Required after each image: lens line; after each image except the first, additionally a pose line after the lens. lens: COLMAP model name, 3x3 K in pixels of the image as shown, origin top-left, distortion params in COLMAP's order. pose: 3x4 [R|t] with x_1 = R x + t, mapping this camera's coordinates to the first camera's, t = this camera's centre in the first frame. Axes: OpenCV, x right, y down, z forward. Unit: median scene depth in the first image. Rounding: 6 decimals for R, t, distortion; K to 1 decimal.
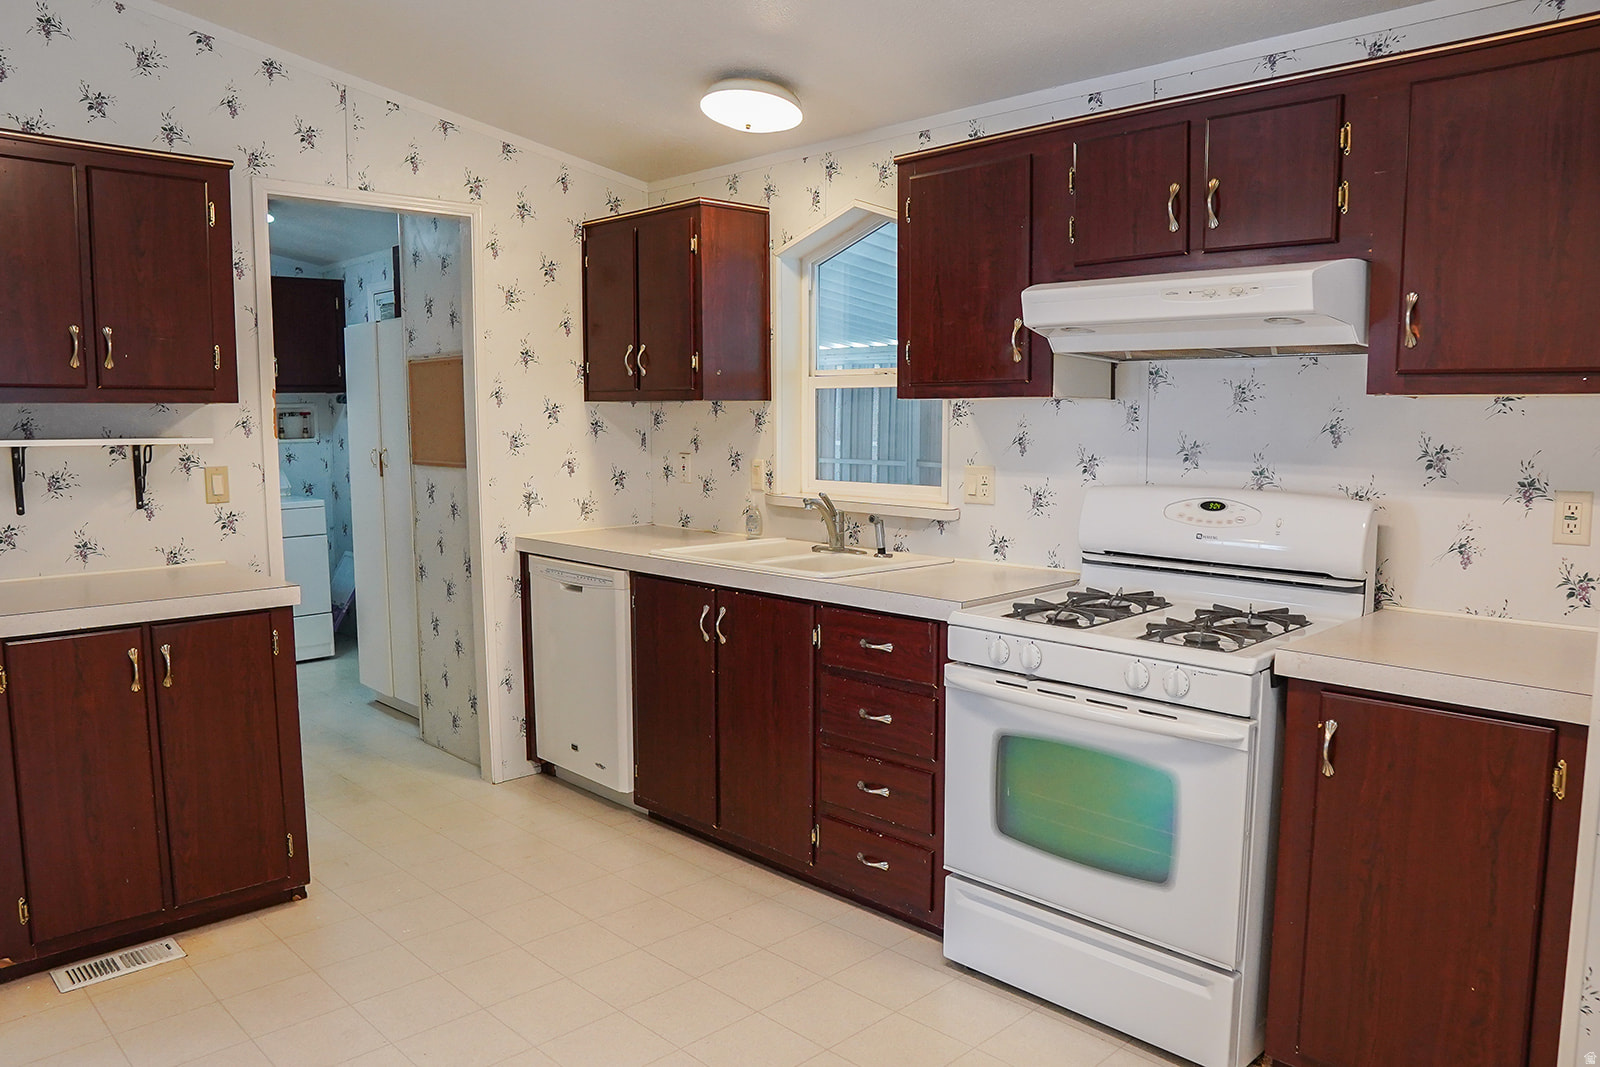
lens RADIAL K [[1136.4, 0, 792.7], [0, 1136.4, 544.9], [0, 0, 1]] dist [-0.104979, 0.066061]
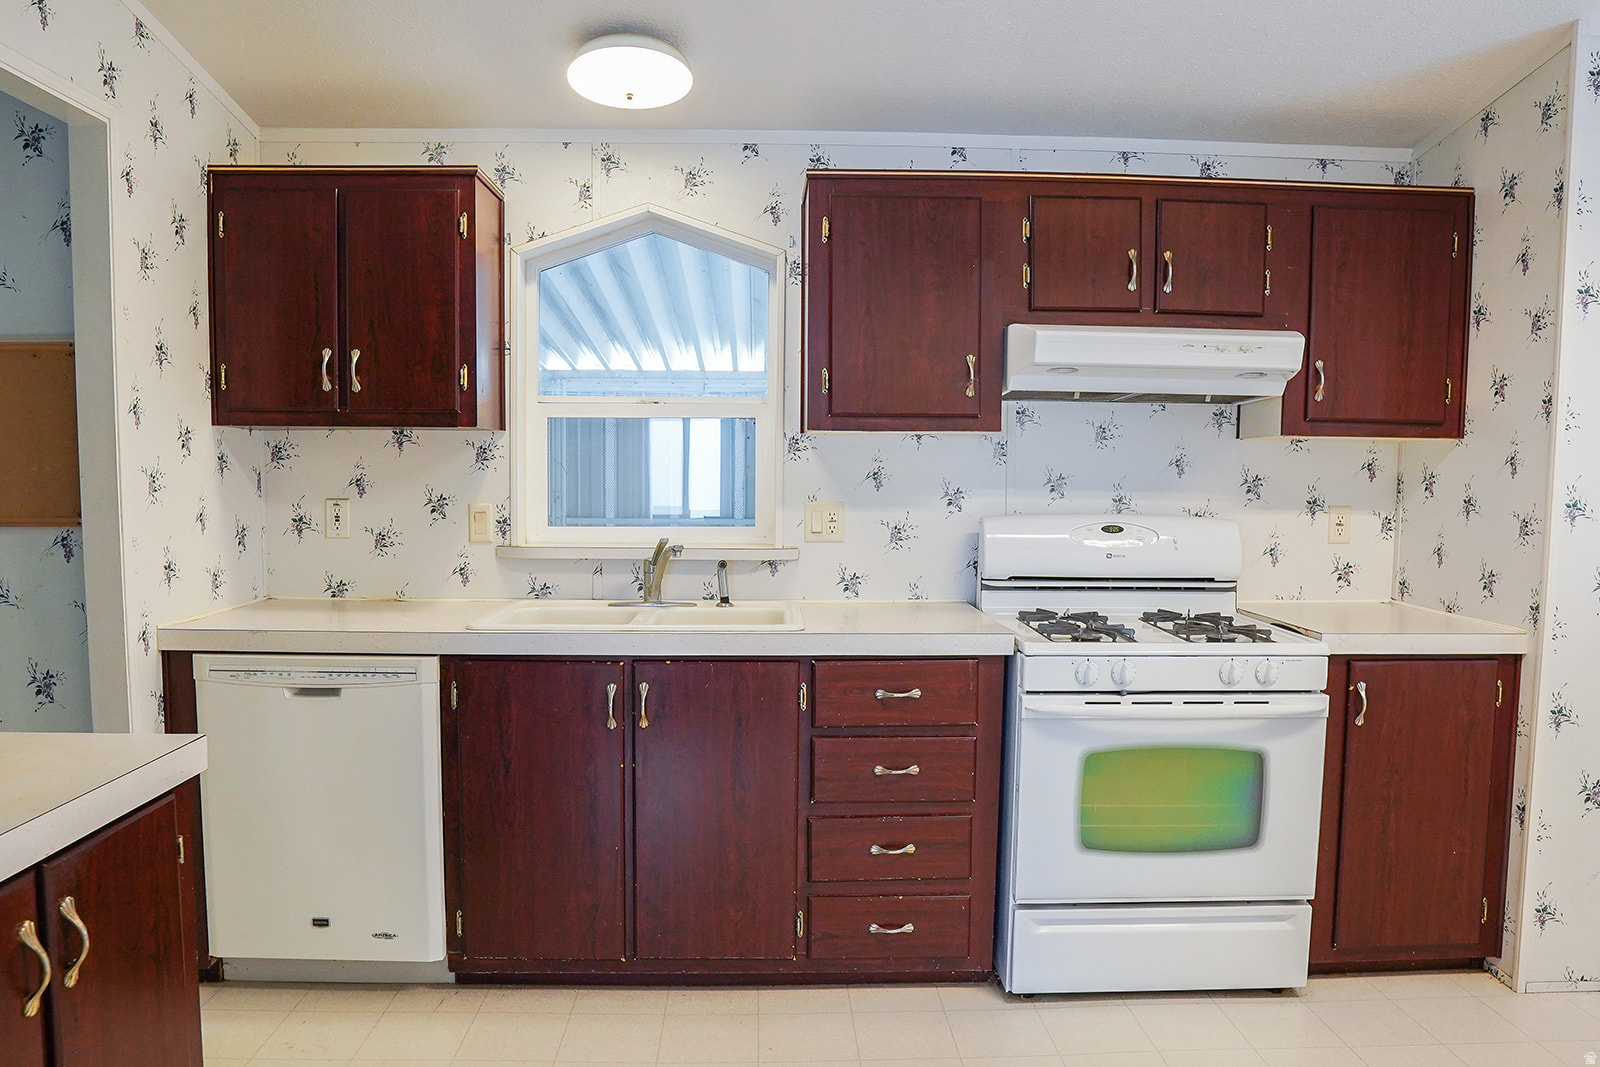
lens RADIAL K [[1136.4, 0, 796.5], [0, 1136.4, 552.2], [0, 0, 1]] dist [-0.104979, 0.066061]
pose [[0.673163, -0.049298, 0.737849, -0.660004], [0.076750, 0.997045, -0.003406, -0.030022], [-0.735500, 0.058922, 0.674958, 0.426825]]
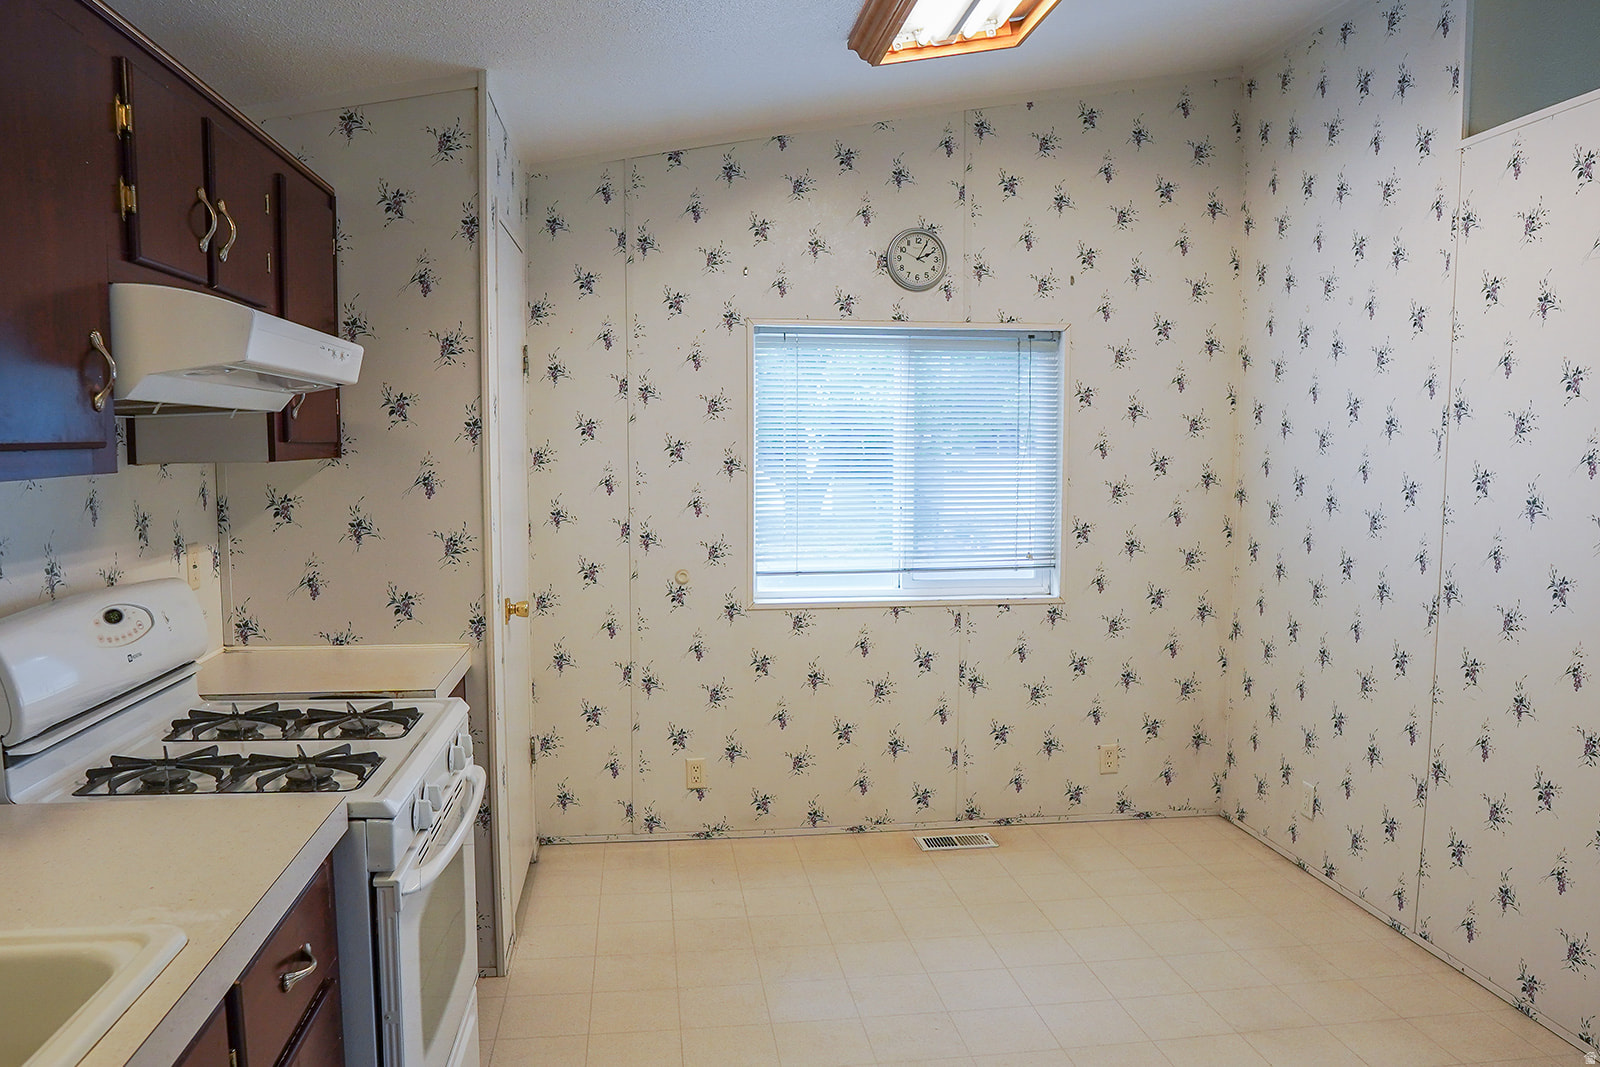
lens RADIAL K [[1183.3, 0, 802.4], [0, 1183.3, 545.2], [0, 0, 1]] dist [-0.097240, 0.005458]
pose [[-0.805103, -0.051880, 0.590862, -0.399263], [0.071127, 0.980534, 0.183012, -0.173227], [-0.588855, 0.189370, -0.785741, 1.227205]]
